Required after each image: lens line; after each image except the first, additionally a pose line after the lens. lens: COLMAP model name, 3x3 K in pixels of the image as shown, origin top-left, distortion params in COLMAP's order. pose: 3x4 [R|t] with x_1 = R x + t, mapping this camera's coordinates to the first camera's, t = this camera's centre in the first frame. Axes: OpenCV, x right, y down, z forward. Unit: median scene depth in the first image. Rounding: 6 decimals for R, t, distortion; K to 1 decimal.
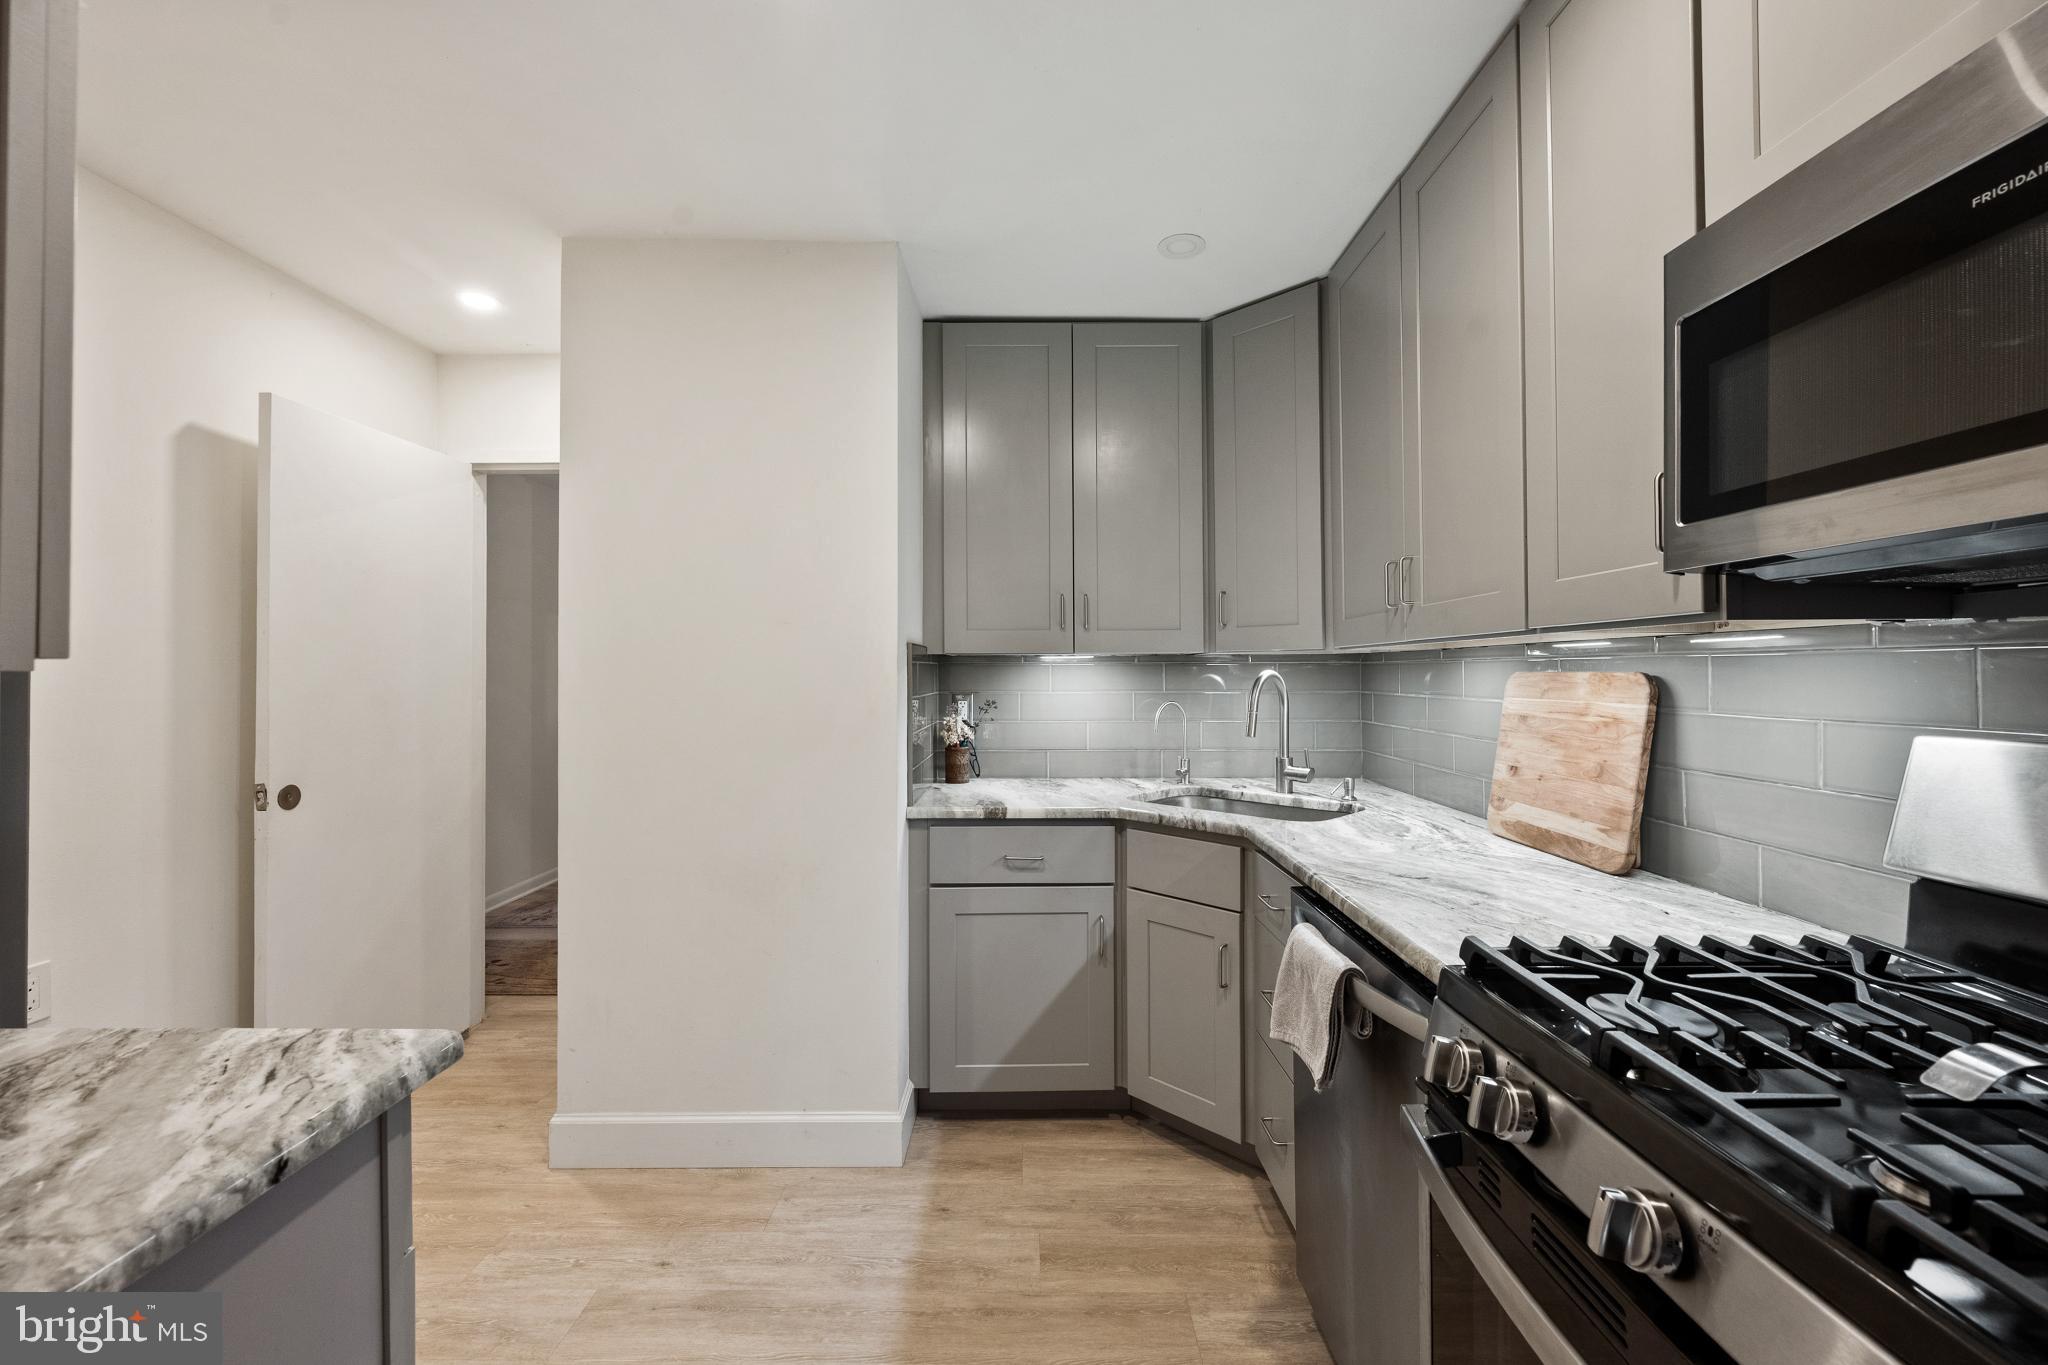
lens RADIAL K [[826.2, 0, 1019.9], [0, 826.2, 676.0], [0, 0, 1]] dist [0.000355, 0.000324]
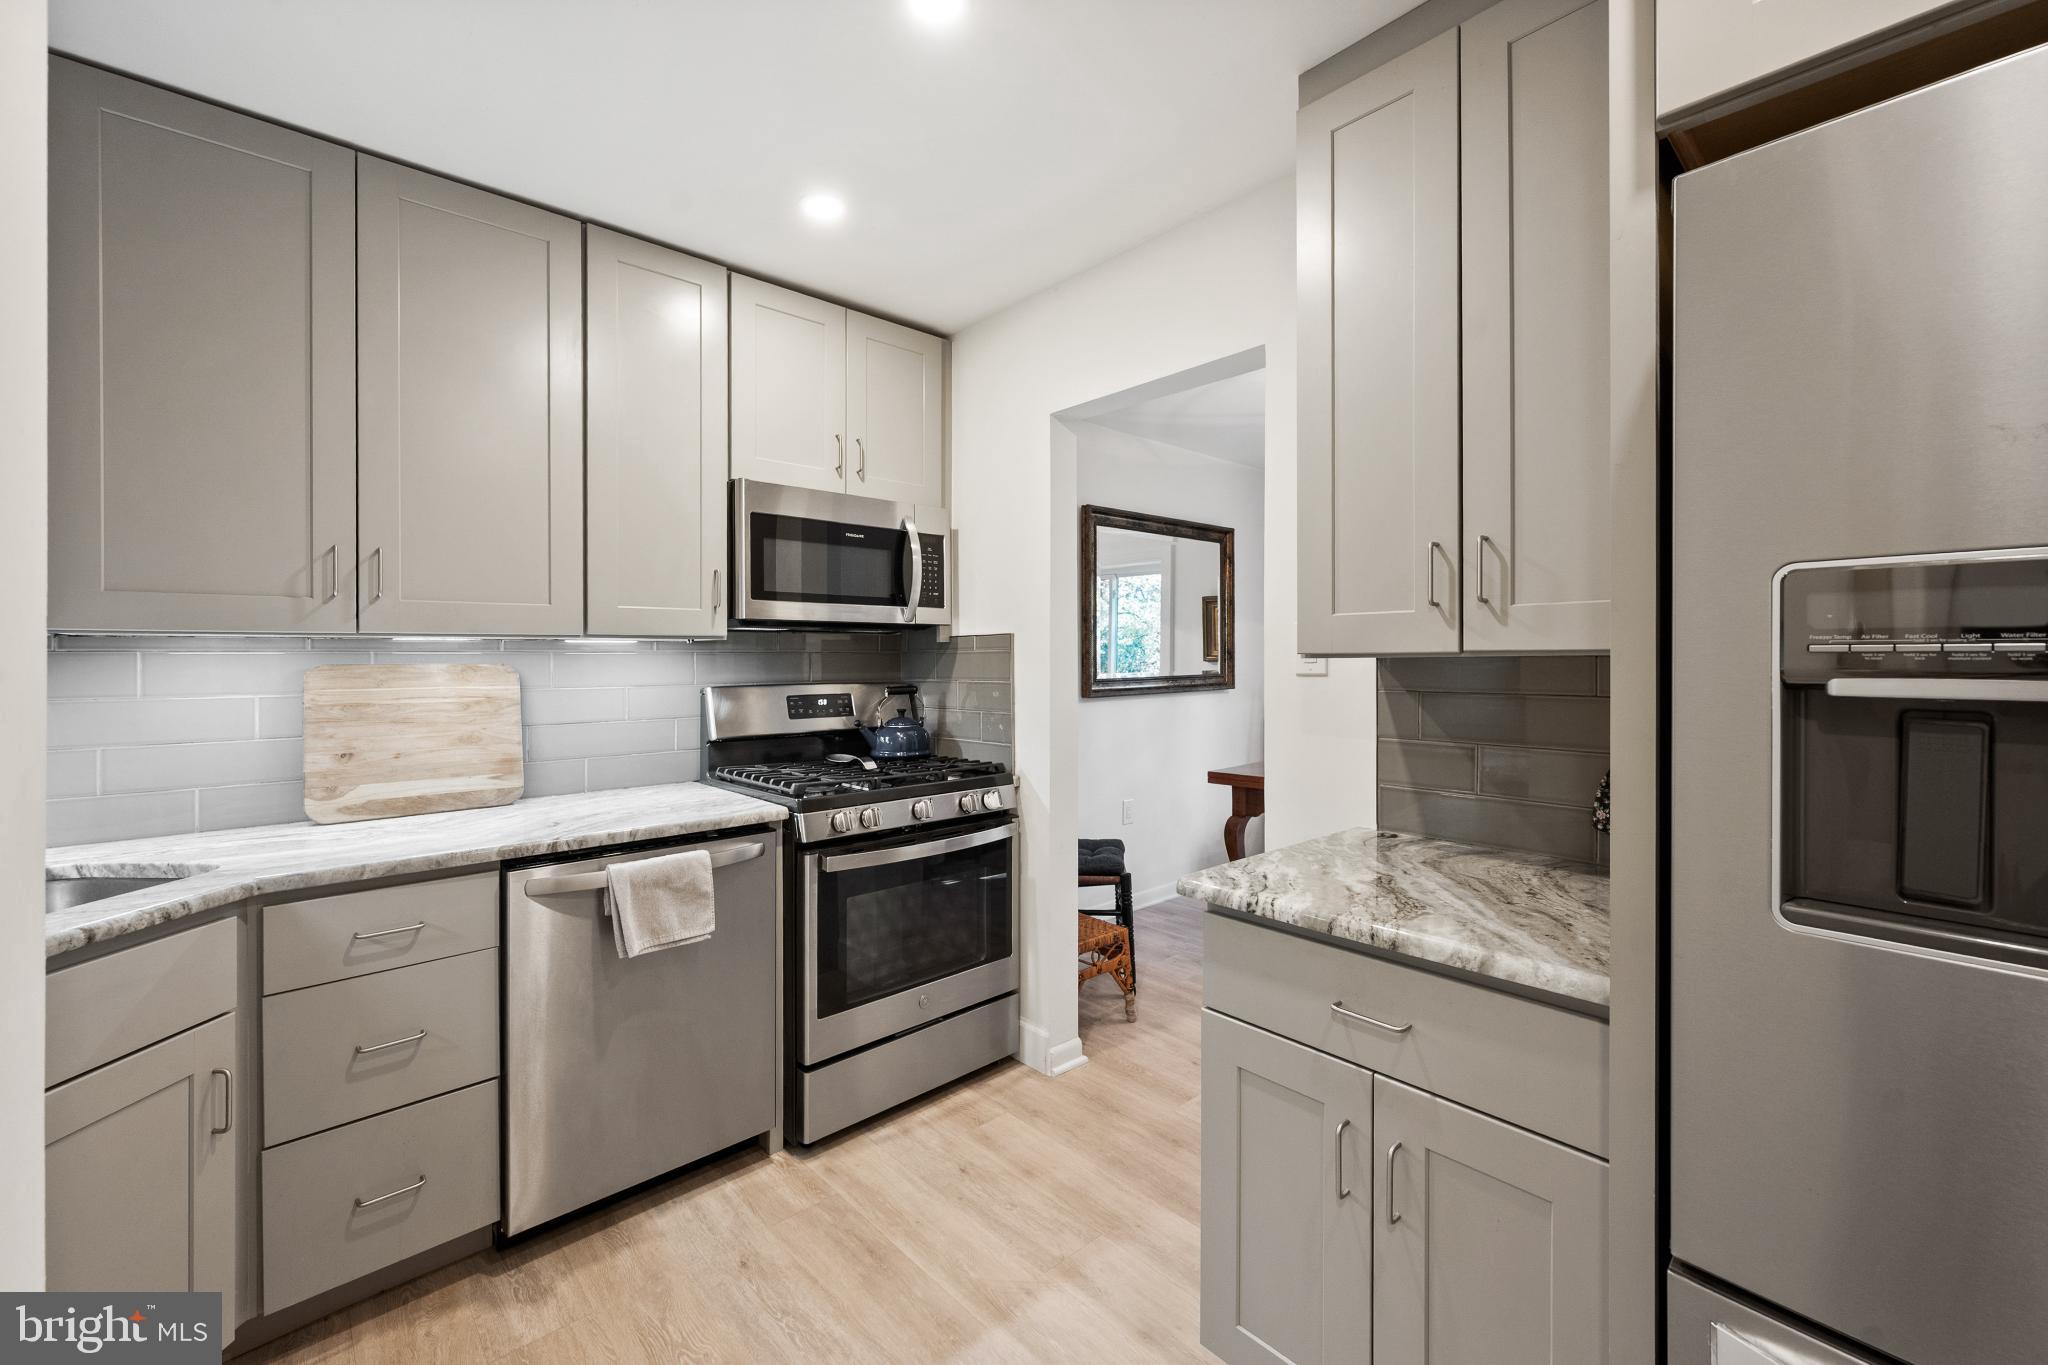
lens RADIAL K [[826.2, 0, 1019.2], [0, 826.2, 660.2], [0, 0, 1]] dist [0.000355, 0.000324]
pose [[-0.657770, 0.012091, 0.753122, -1.570333], [0.008425, 0.999927, -0.008696, 0.013948], [-0.753172, 0.000625, -0.657824, 2.125547]]
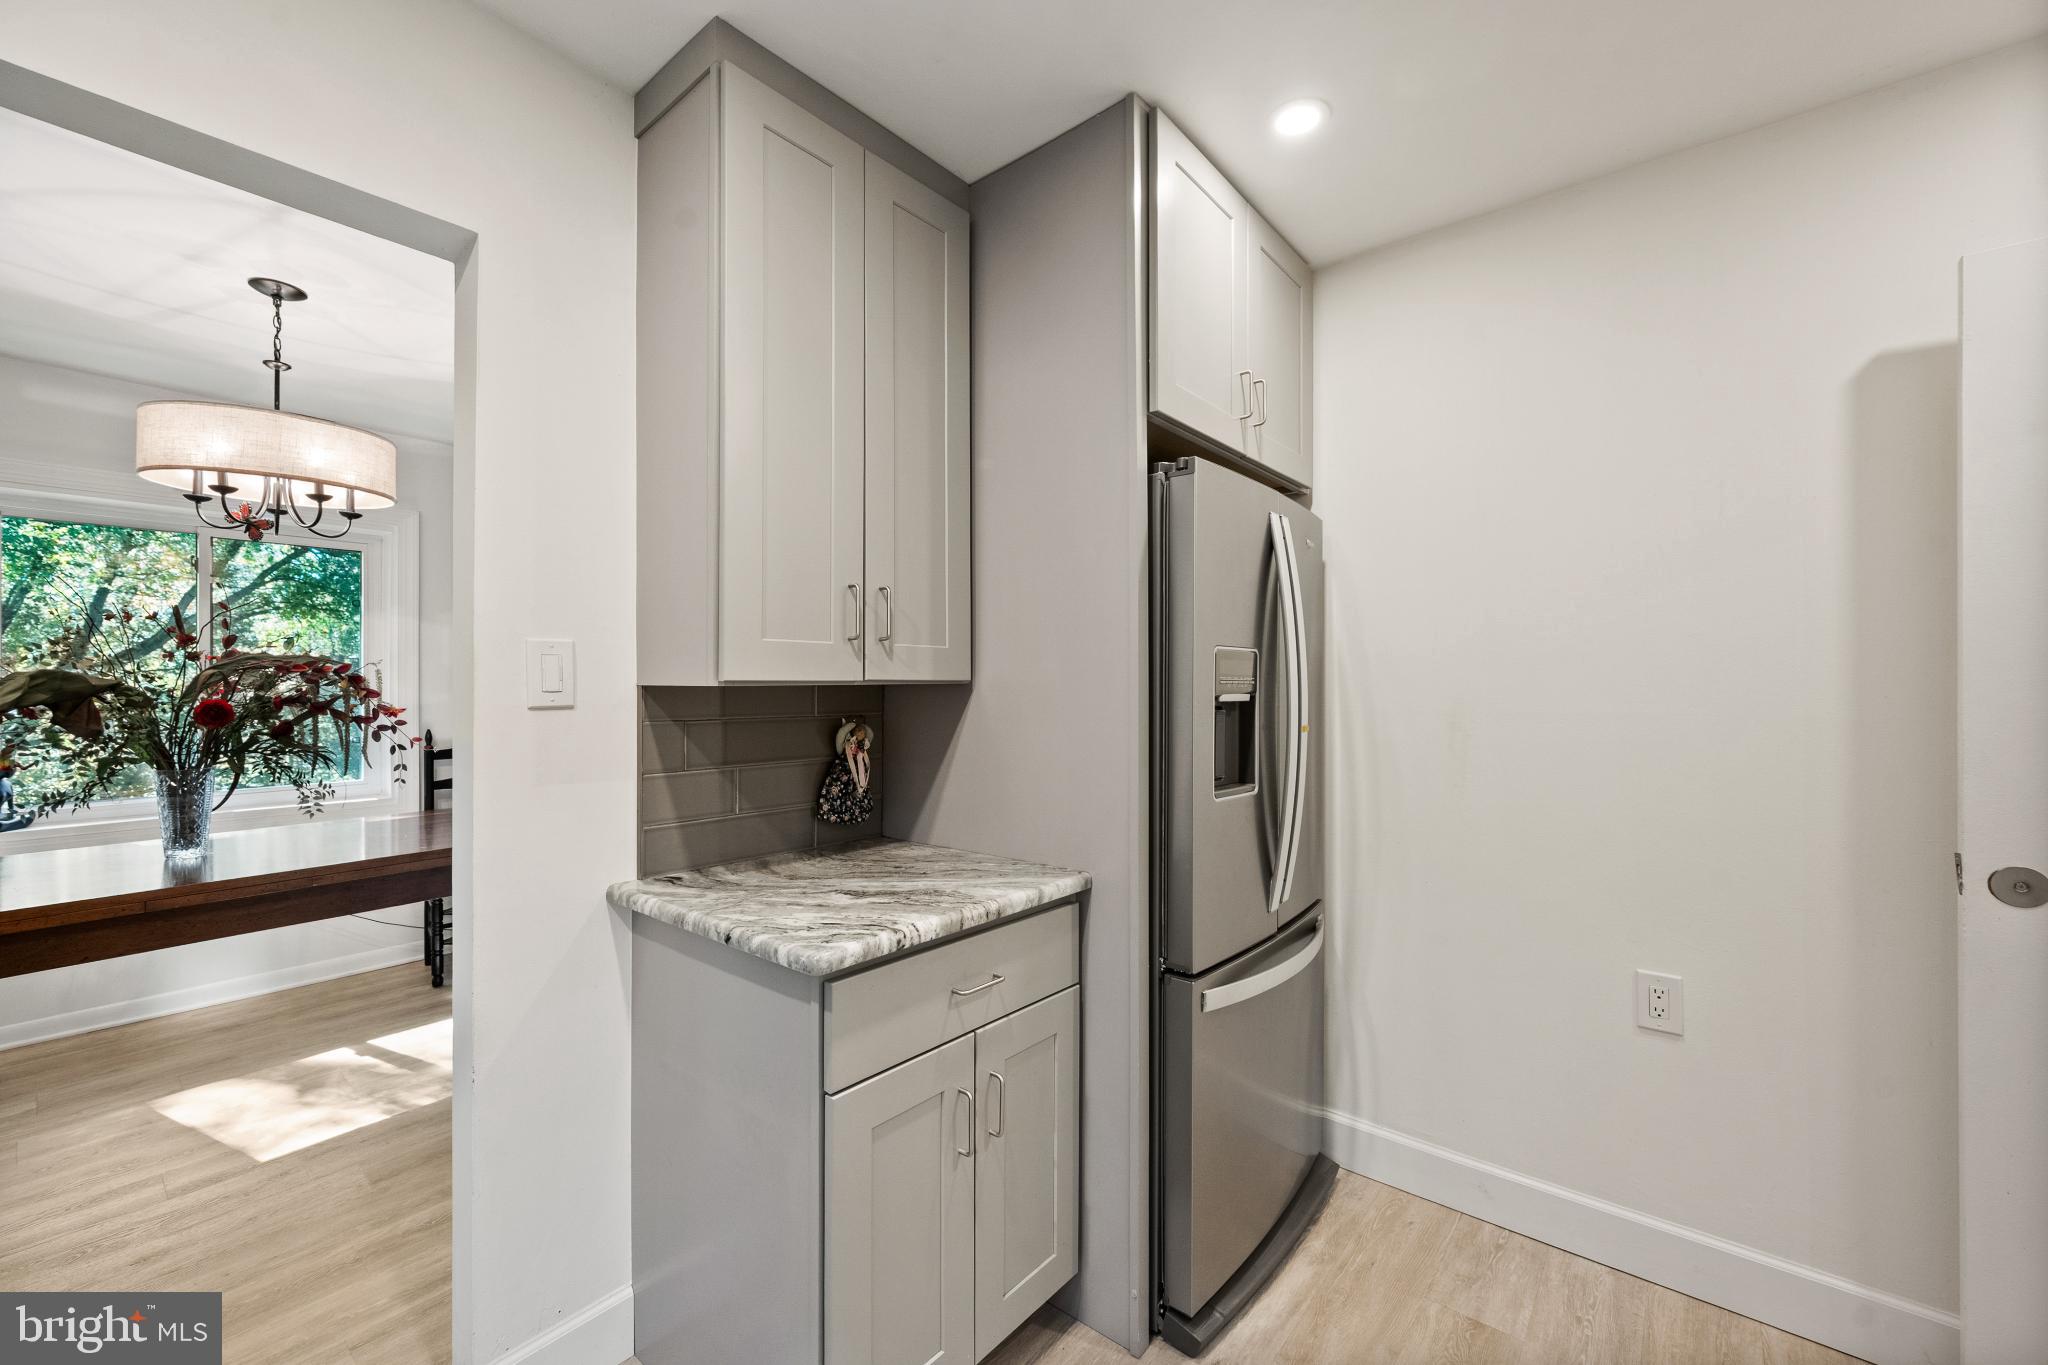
lens RADIAL K [[826.2, 0, 1014.2], [0, 826.2, 688.1], [0, 0, 1]] dist [0.000355, 0.000324]
pose [[-0.651904, 0.011786, -0.758210, 0.092639], [0.009627, 0.999927, 0.007266, -0.001085], [0.758240, -0.002563, -0.651970, 1.934530]]
